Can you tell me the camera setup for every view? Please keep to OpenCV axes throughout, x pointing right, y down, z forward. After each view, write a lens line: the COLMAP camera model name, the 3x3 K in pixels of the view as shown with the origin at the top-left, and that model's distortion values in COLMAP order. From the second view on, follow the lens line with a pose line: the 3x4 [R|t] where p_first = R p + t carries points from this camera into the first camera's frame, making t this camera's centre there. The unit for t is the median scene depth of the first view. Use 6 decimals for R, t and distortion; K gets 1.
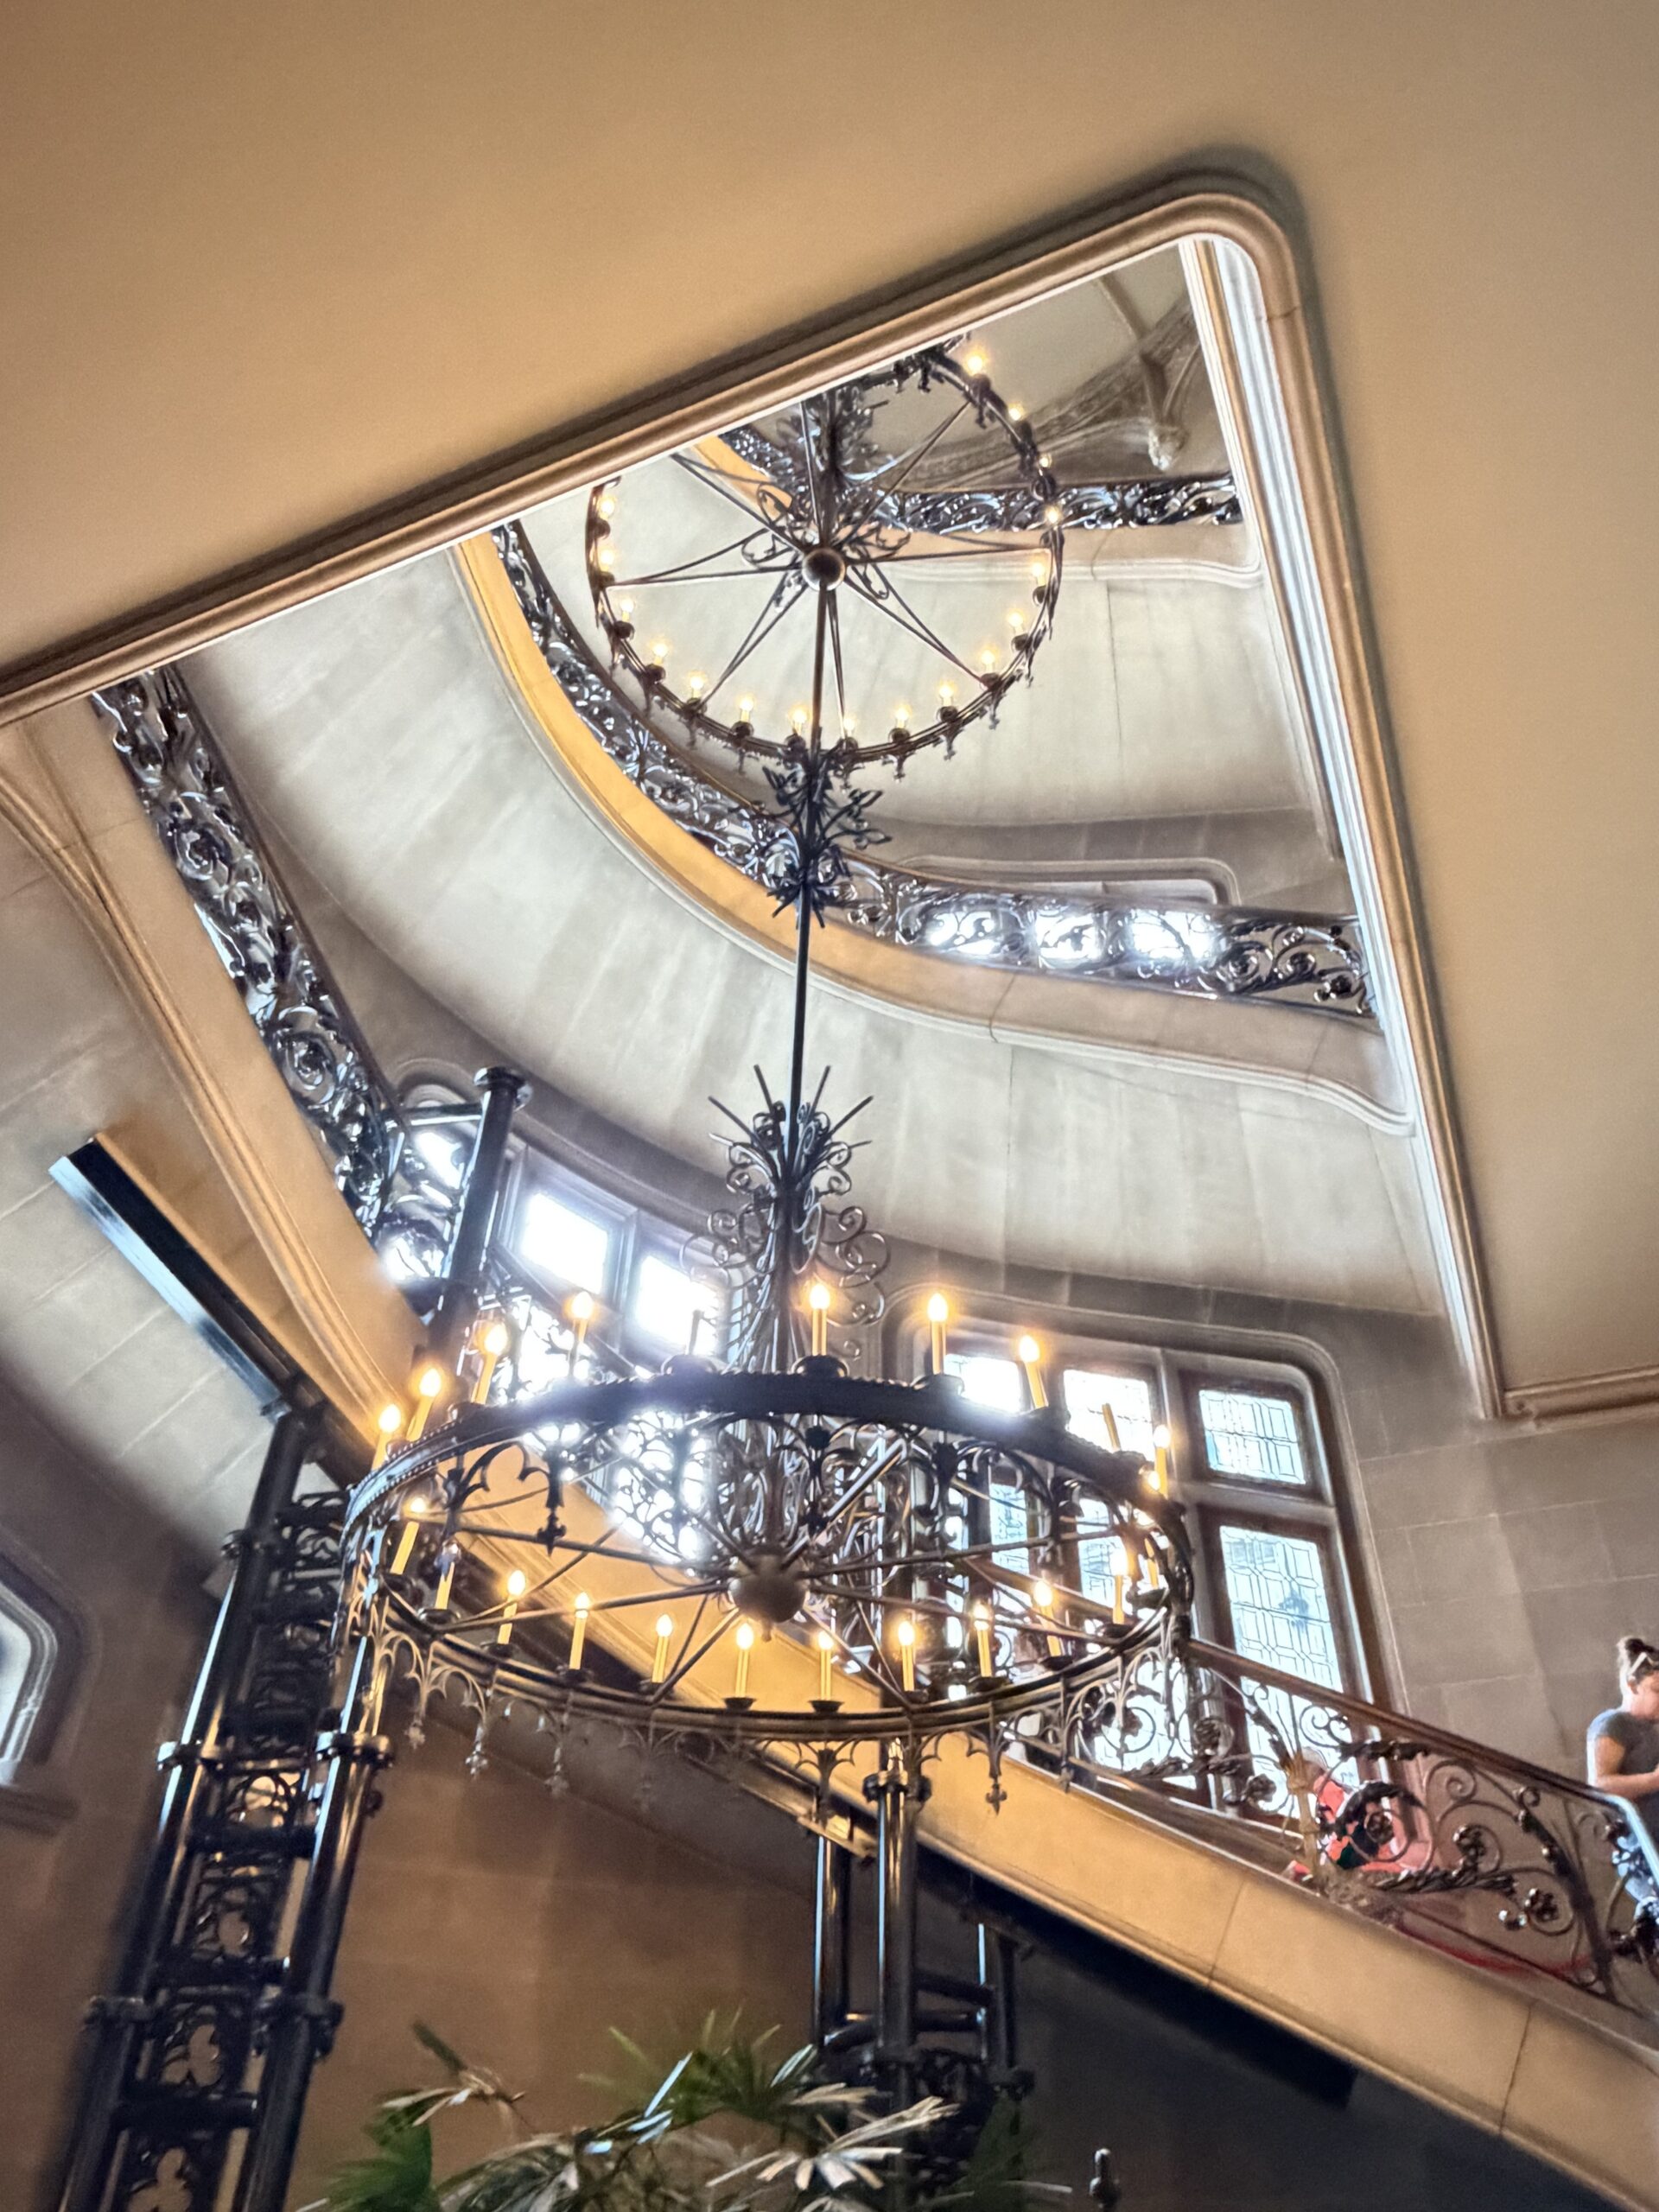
lens RADIAL K [[1534.9, 0, 829.5], [0, 1534.9, 1106.0], [0, 0, 1]] dist [0.000031, 0.000420]
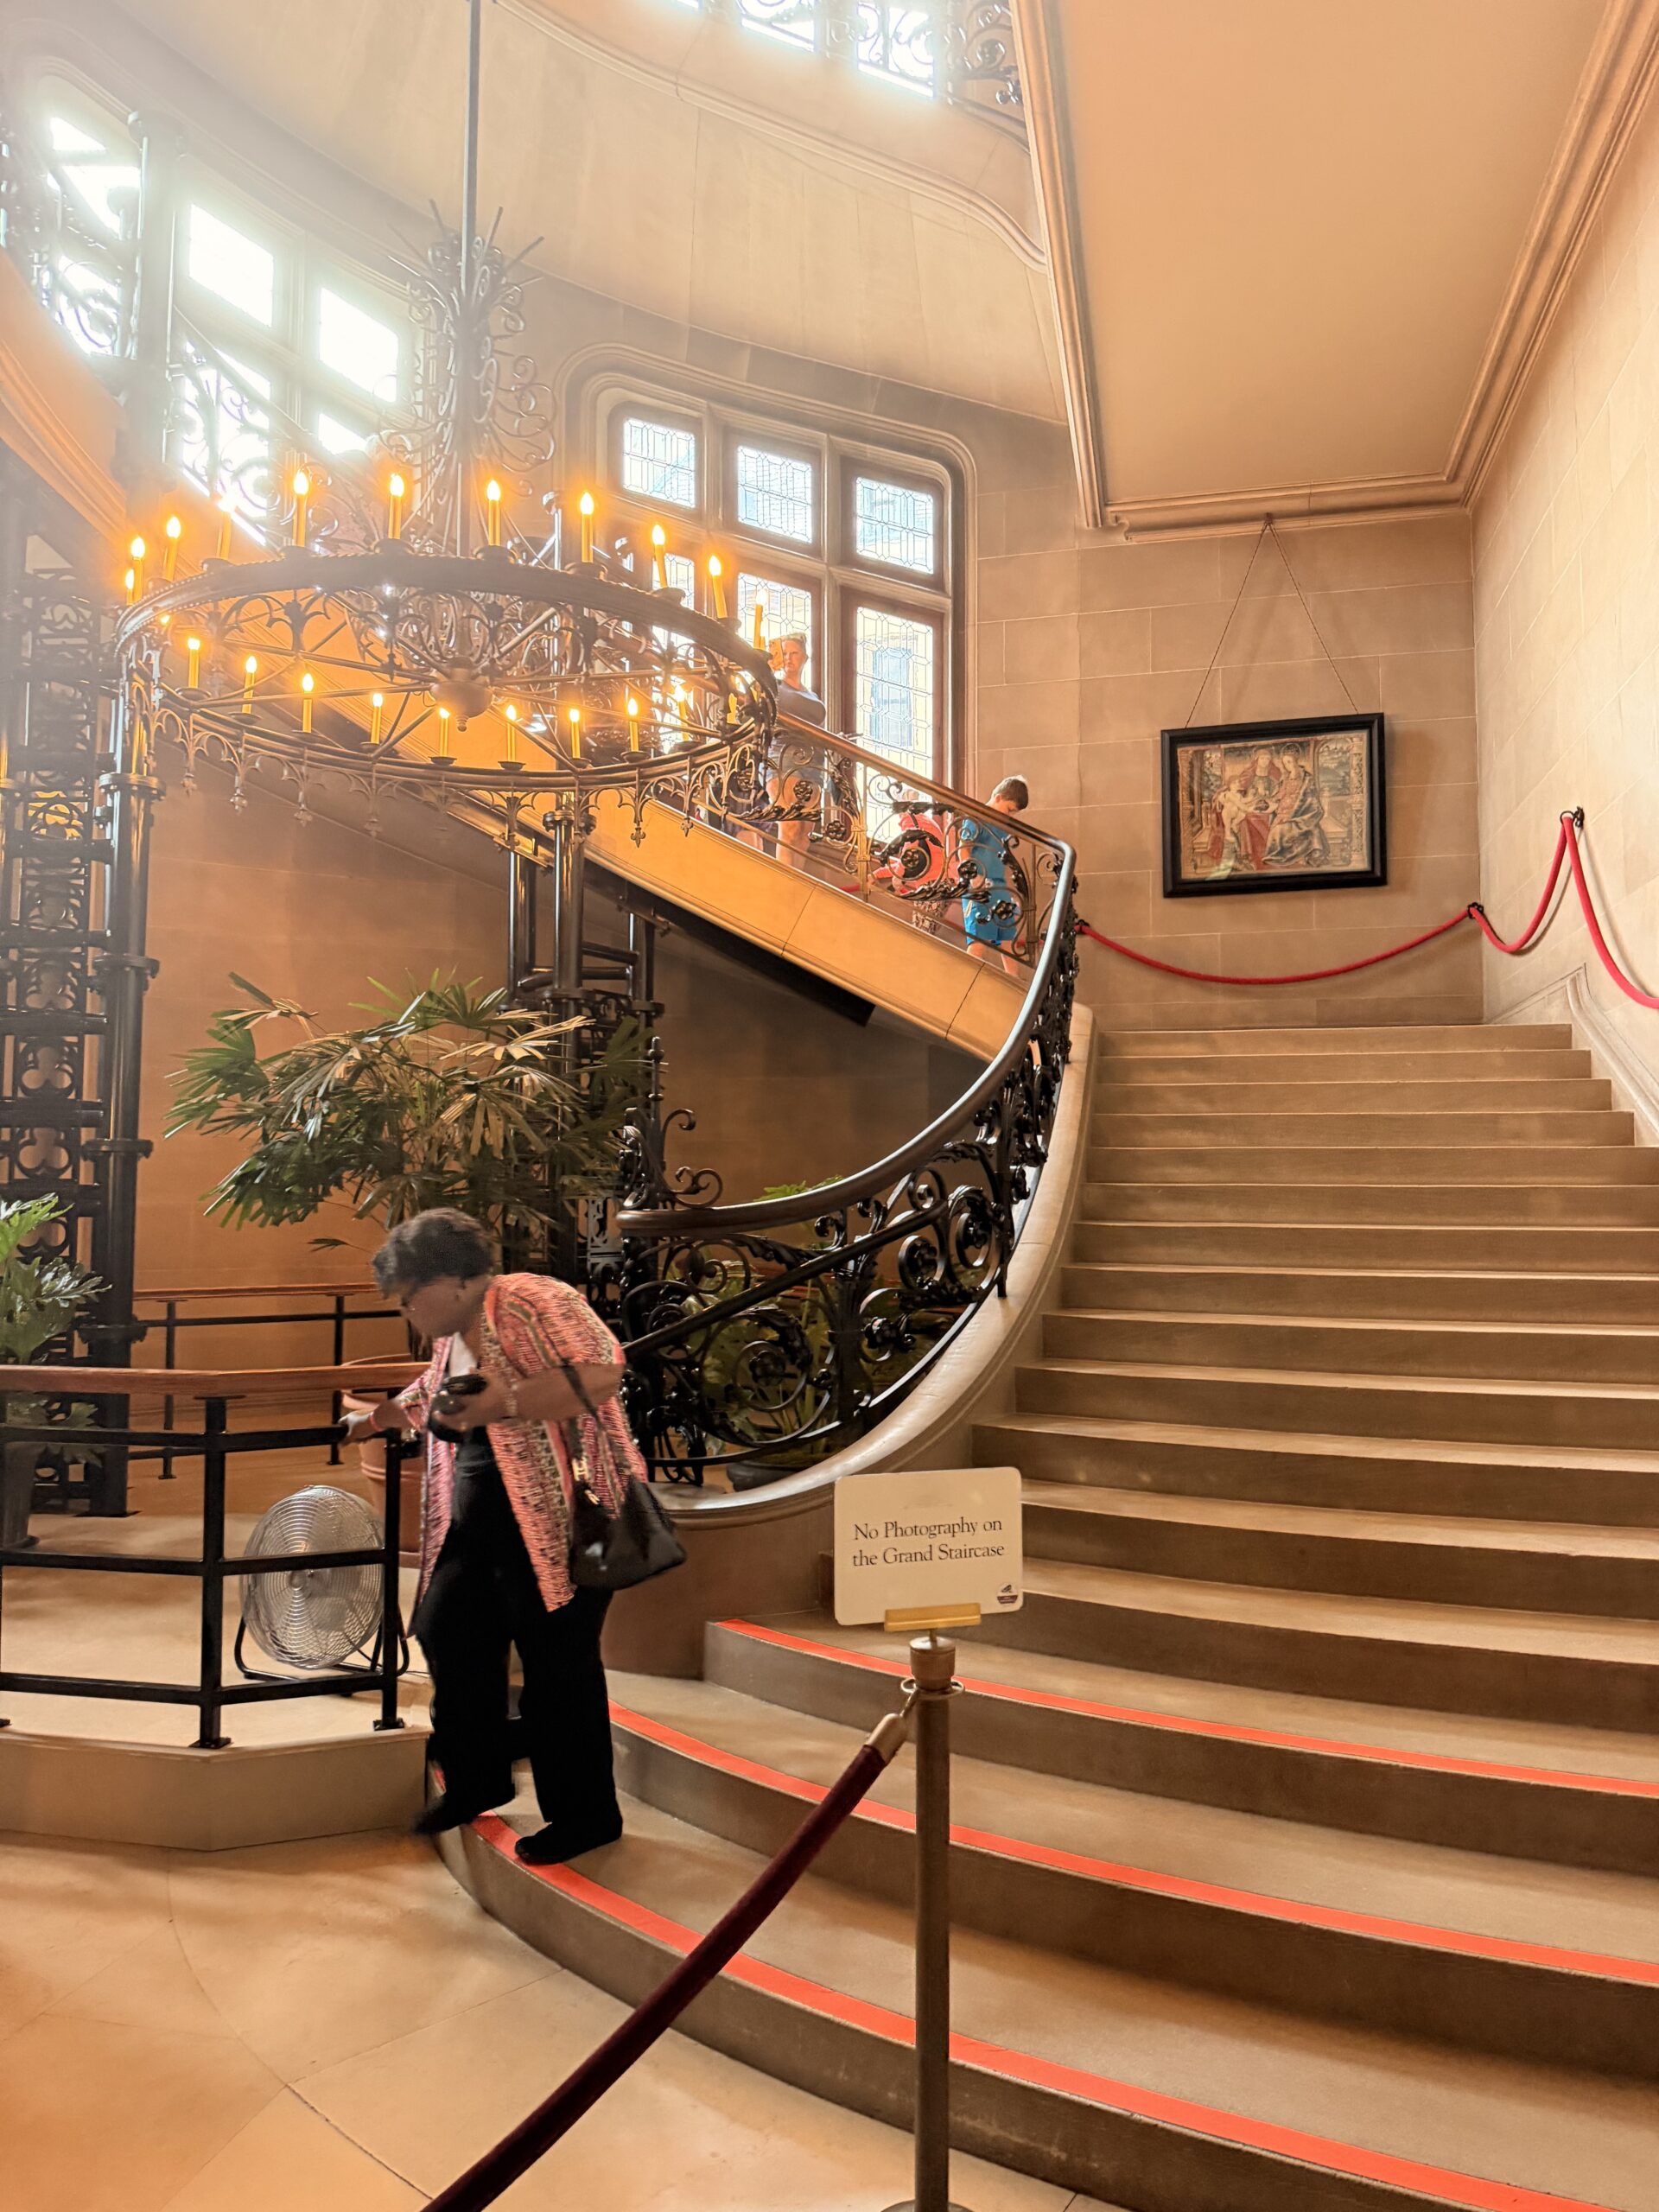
lens RADIAL K [[1543.2, 0, 829.5], [0, 1543.2, 1106.0], [0, 0, 1]] dist [0.136332, -0.219030]
pose [[0.982595, -0.010884, 0.185443, 0.014083], [-0.099938, 0.810527, 0.577111, -0.168994], [-0.156588, -0.585599, 0.795332, -0.271851]]
